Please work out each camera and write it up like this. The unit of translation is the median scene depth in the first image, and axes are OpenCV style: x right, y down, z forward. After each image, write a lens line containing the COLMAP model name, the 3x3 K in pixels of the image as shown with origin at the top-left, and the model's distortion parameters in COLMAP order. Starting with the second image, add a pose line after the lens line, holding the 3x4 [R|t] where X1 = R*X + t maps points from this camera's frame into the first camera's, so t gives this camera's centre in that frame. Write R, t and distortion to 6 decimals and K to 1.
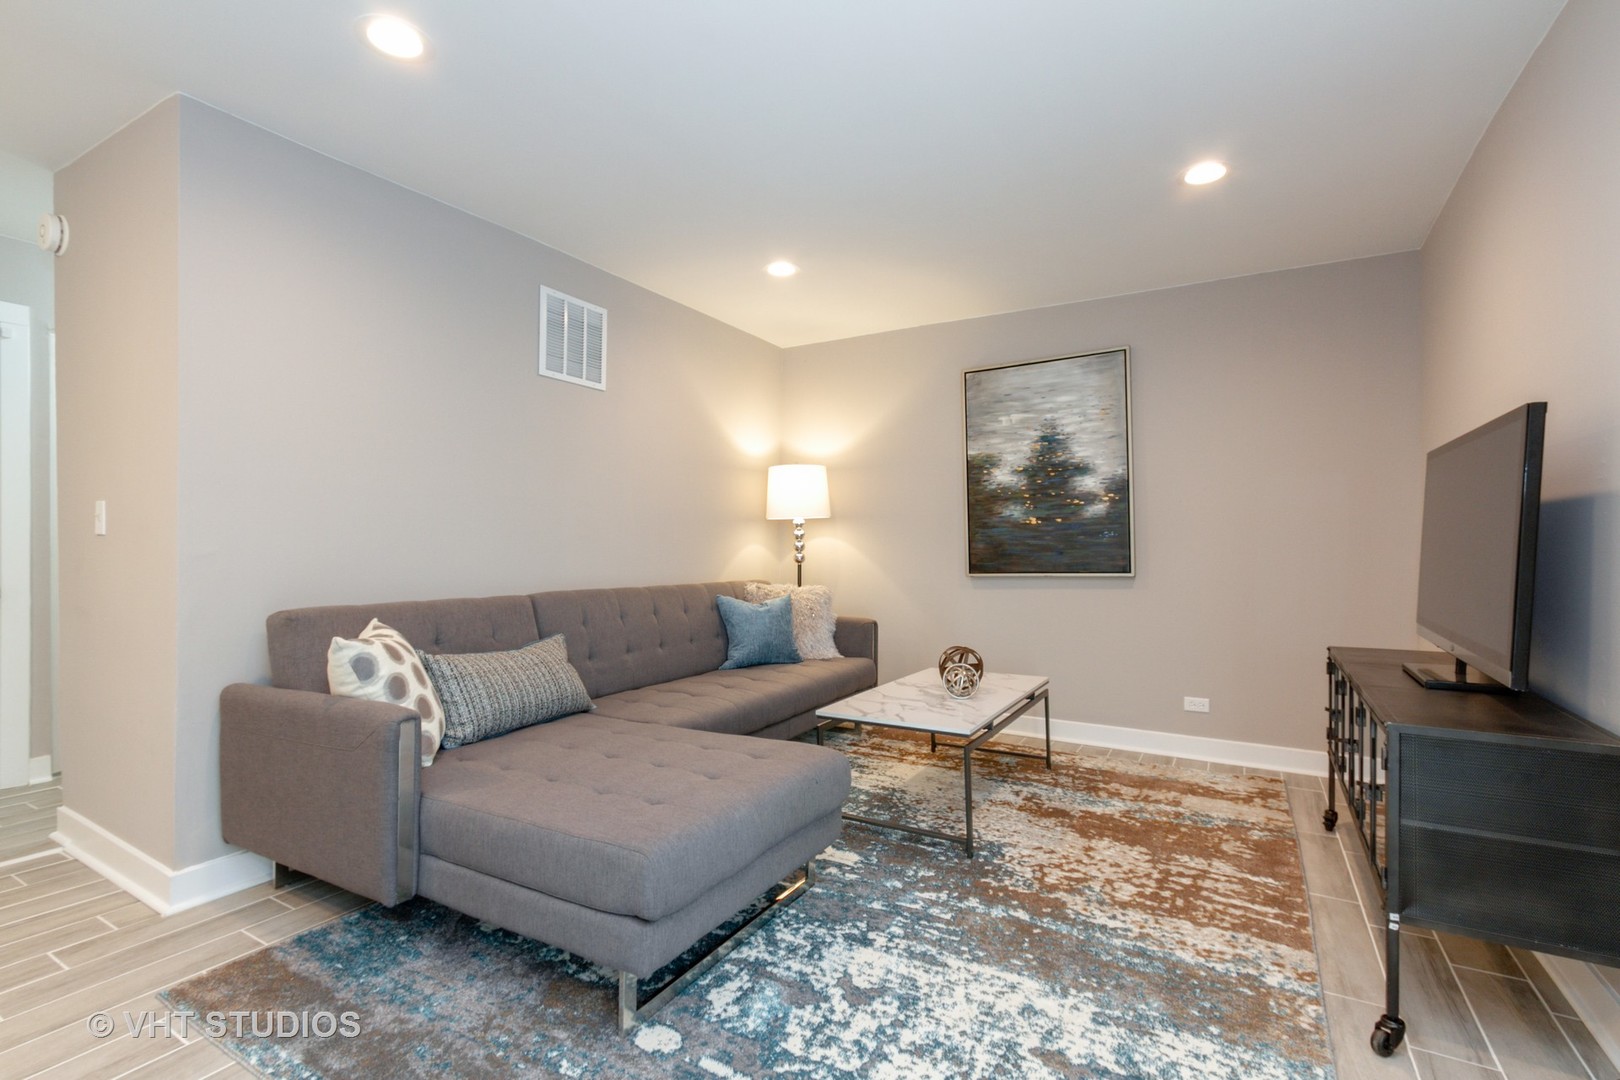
lens RADIAL K [[739.4, 0, 811.8], [0, 739.4, 548.5], [0, 0, 1]] dist [-0.001034, -0.000251]
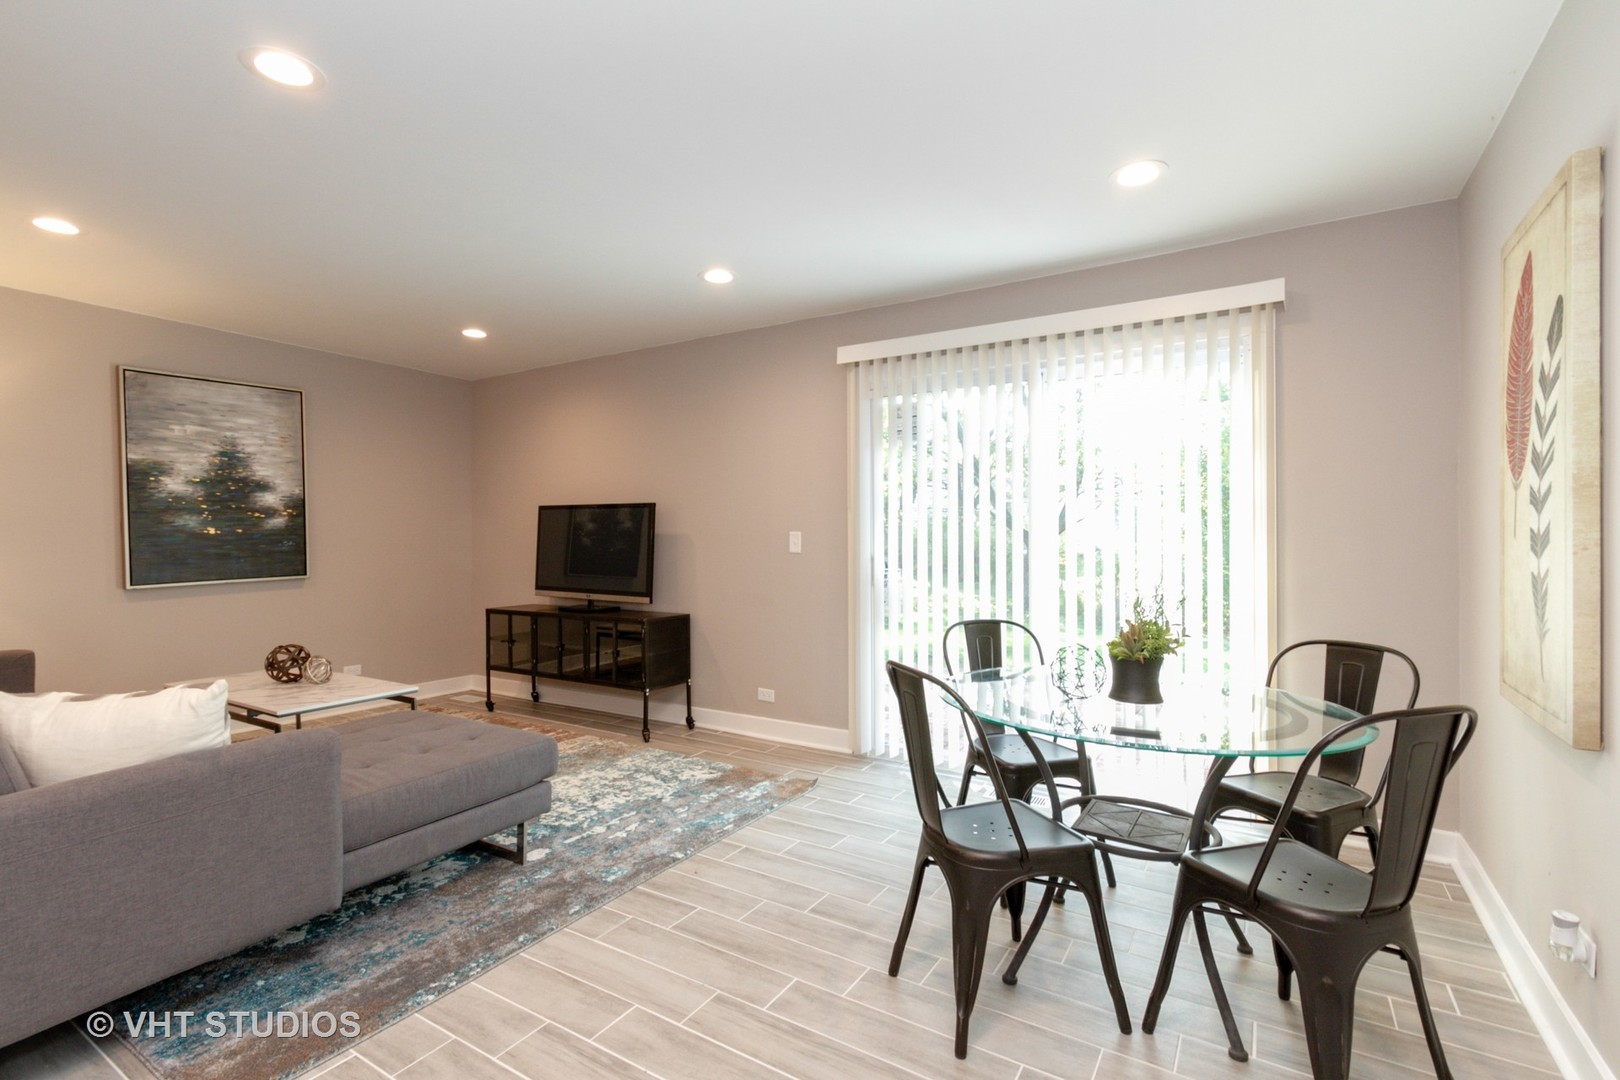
lens RADIAL K [[739.4, 0, 811.8], [0, 739.4, 535.0], [0, 0, 1]] dist [-0.001034, -0.000251]
pose [[0.021992, 0.001982, 0.999756, -0.748942], [0.005136, 0.999985, -0.002095, -0.025569], [-0.999745, 0.005181, 0.021981, 0.128188]]
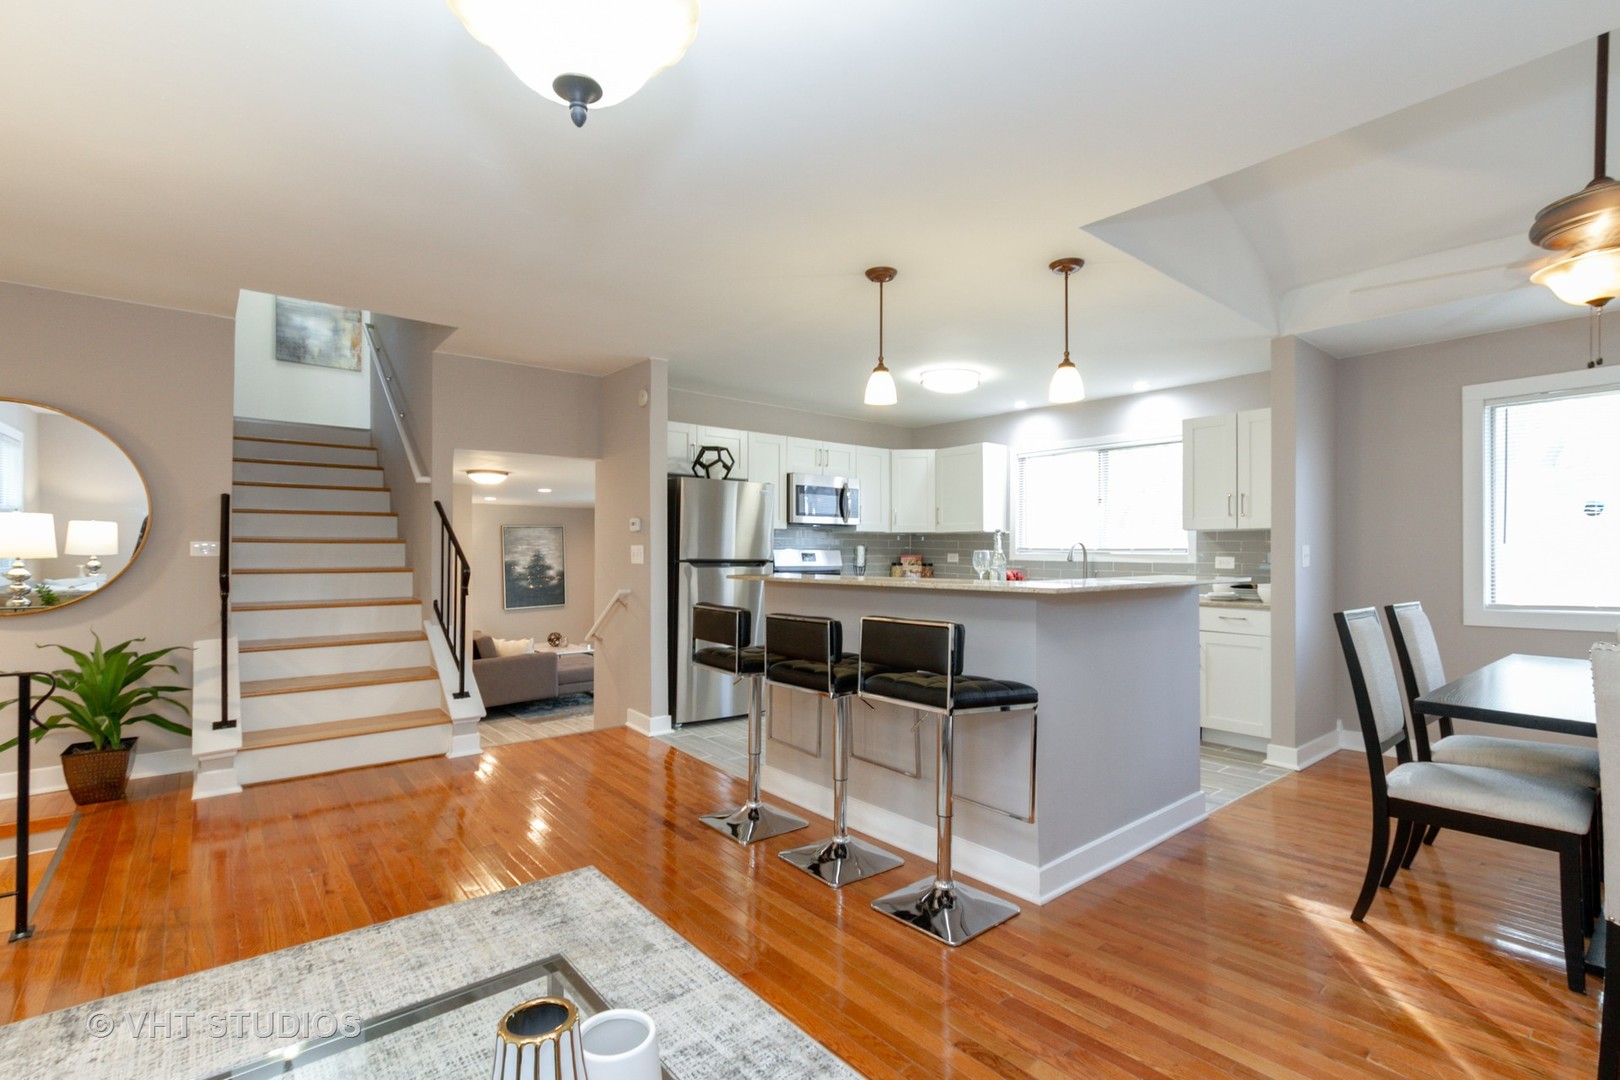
lens RADIAL K [[739.4, 0, 813.7], [0, 739.4, 544.7], [0, 0, 1]] dist [-0.001034, -0.000251]
pose [[0.336964, 0.001247, 0.941517, -1.896918], [0.003625, 0.999990, -0.002622, -0.181496], [-0.941511, 0.004297, 0.336956, -0.863786]]
